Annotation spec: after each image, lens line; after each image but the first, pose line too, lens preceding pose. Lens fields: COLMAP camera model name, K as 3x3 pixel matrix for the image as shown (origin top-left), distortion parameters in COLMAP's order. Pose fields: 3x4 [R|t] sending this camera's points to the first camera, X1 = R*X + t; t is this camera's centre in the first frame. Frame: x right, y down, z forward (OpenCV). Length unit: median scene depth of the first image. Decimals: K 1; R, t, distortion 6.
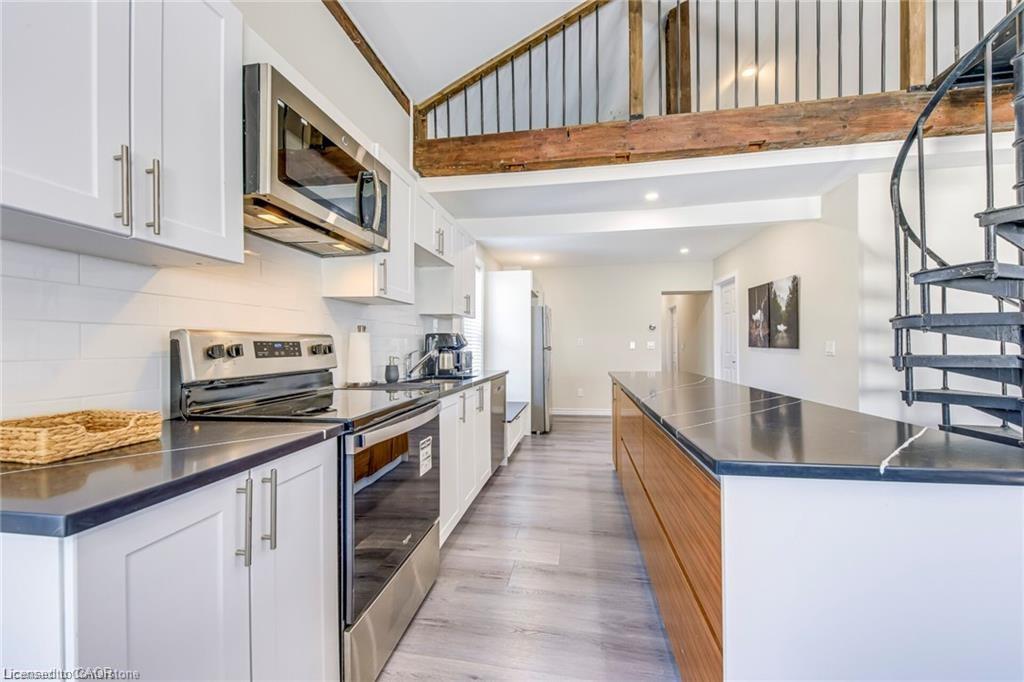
lens RADIAL K [[381.8, 0, 507.8], [0, 381.8, 345.9], [0, 0, 1]] dist [0.020536, -0.000001]
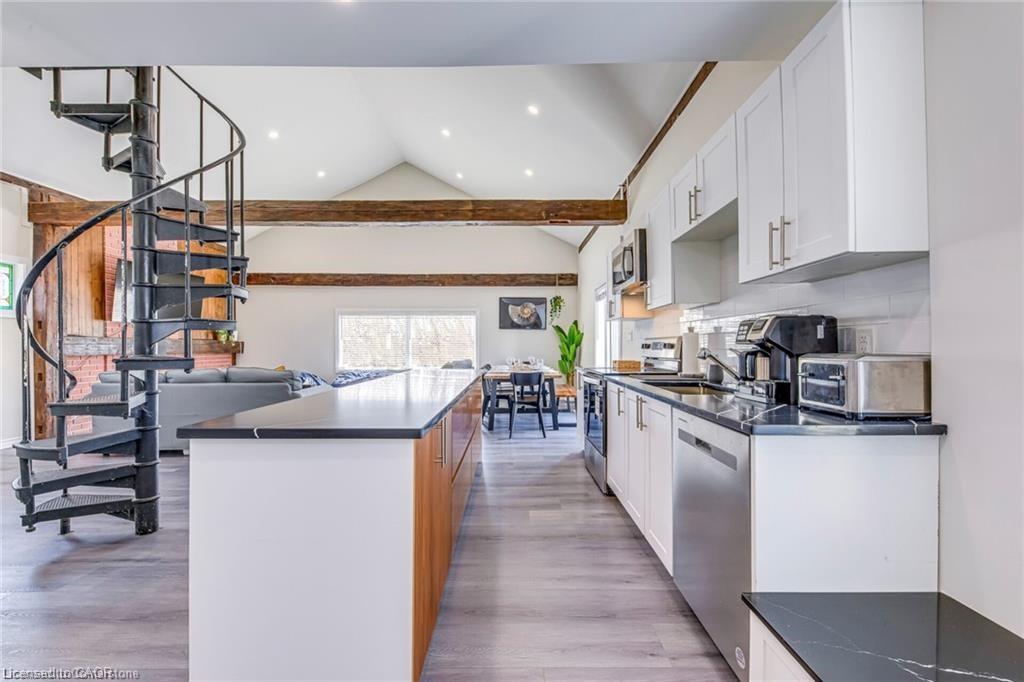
lens RADIAL K [[381.8, 0, 507.8], [0, 381.8, 345.9], [0, 0, 1]] dist [0.020536, -0.000001]
pose [[-0.985283, 0.017803, -0.170002, 0.355420], [0.018310, 0.999831, -0.001412, 0.007927], [0.169949, -0.004504, -0.985443, 1.947155]]
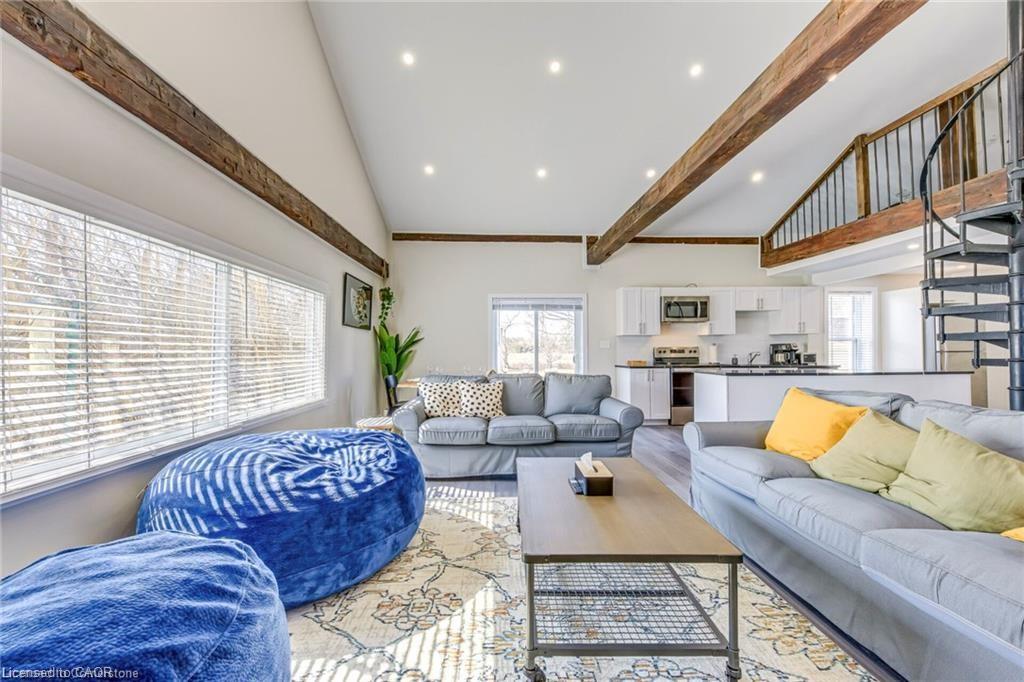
lens RADIAL K [[381.8, 0, 507.8], [0, 381.8, 345.9], [0, 0, 1]] dist [0.020536, -0.000001]
pose [[0.192288, -0.004820, -0.981327, 2.042531], [0.005055, 0.999980, -0.003921, -0.027389], [0.981325, -0.004207, 0.192309, -1.032061]]
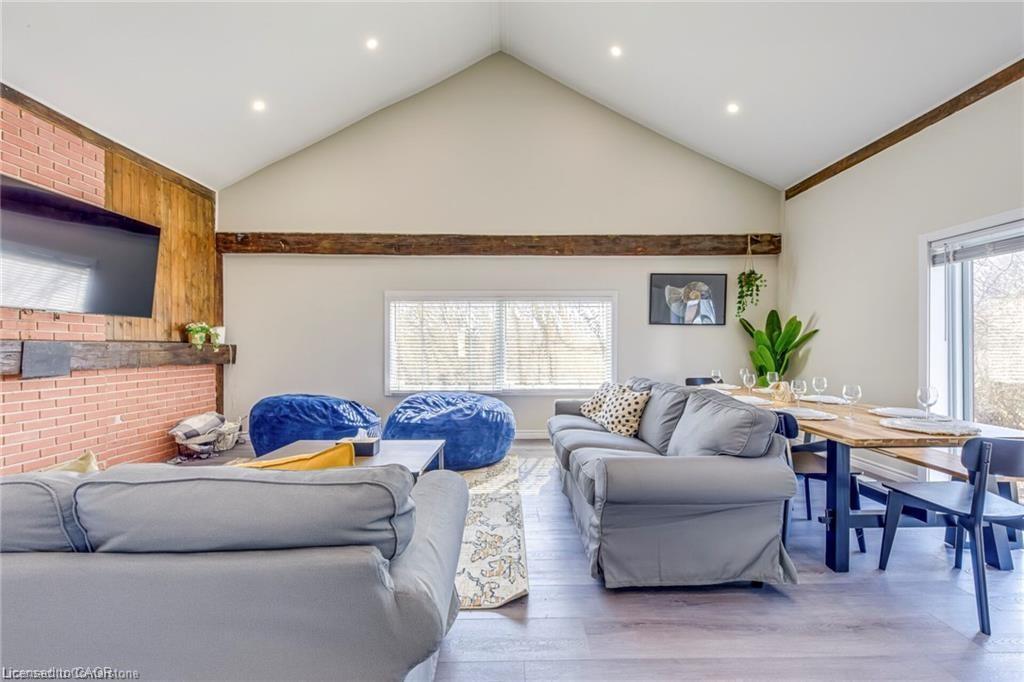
lens RADIAL K [[381.8, 0, 507.8], [0, 381.8, 345.9], [0, 0, 1]] dist [0.020536, -0.000001]
pose [[-0.984143, 0.015725, -0.176681, 1.006332], [0.016572, 0.999857, -0.003316, -0.039722], [0.176604, -0.006191, -0.984263, 0.483546]]
